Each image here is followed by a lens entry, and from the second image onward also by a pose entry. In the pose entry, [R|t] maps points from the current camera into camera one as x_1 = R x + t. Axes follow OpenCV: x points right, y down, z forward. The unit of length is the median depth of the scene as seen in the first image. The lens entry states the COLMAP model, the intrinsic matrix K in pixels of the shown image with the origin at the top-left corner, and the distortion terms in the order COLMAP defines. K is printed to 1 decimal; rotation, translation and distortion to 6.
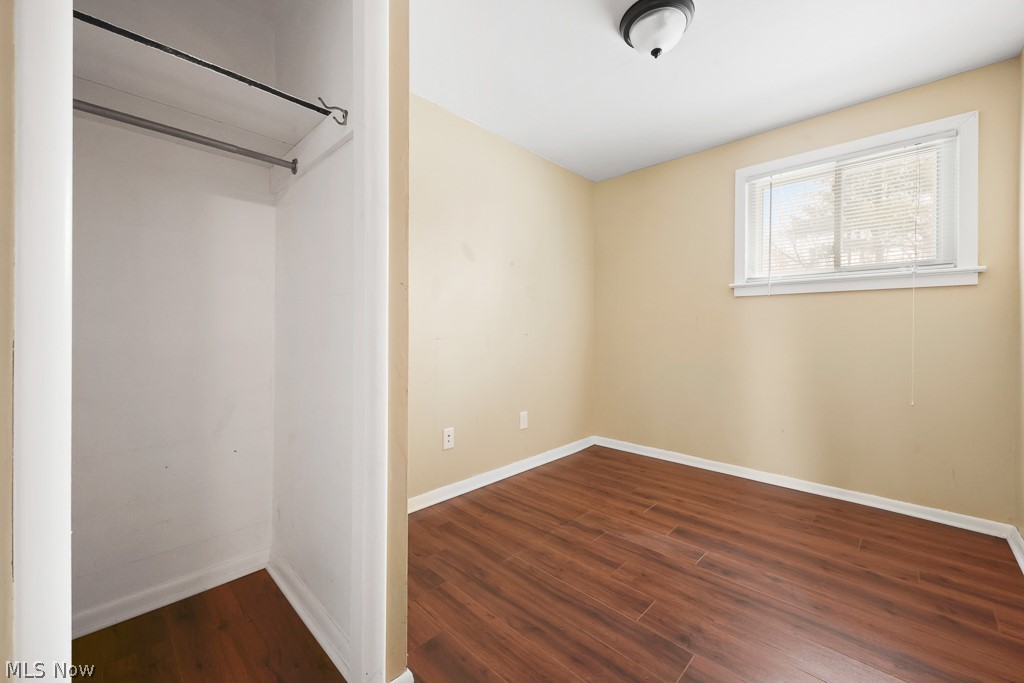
lens RADIAL K [[403.6, 0, 534.5], [0, 403.6, 327.3], [0, 0, 1]] dist [-0.000995, -0.000228]
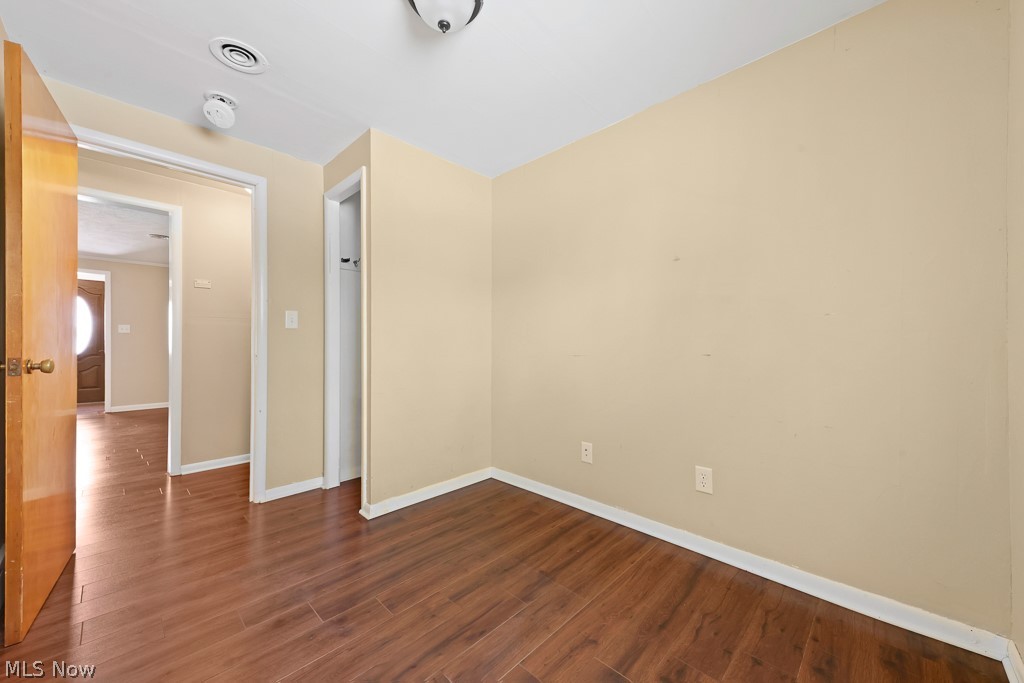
lens RADIAL K [[403.6, 0, 510.2], [0, 403.6, 339.8], [0, 0, 1]] dist [-0.000995, -0.000228]
pose [[-0.041263, -0.000188, -0.999148, 0.990124], [-0.010445, 0.999945, 0.000243, -0.013831], [0.999094, 0.010446, -0.041262, 1.010482]]
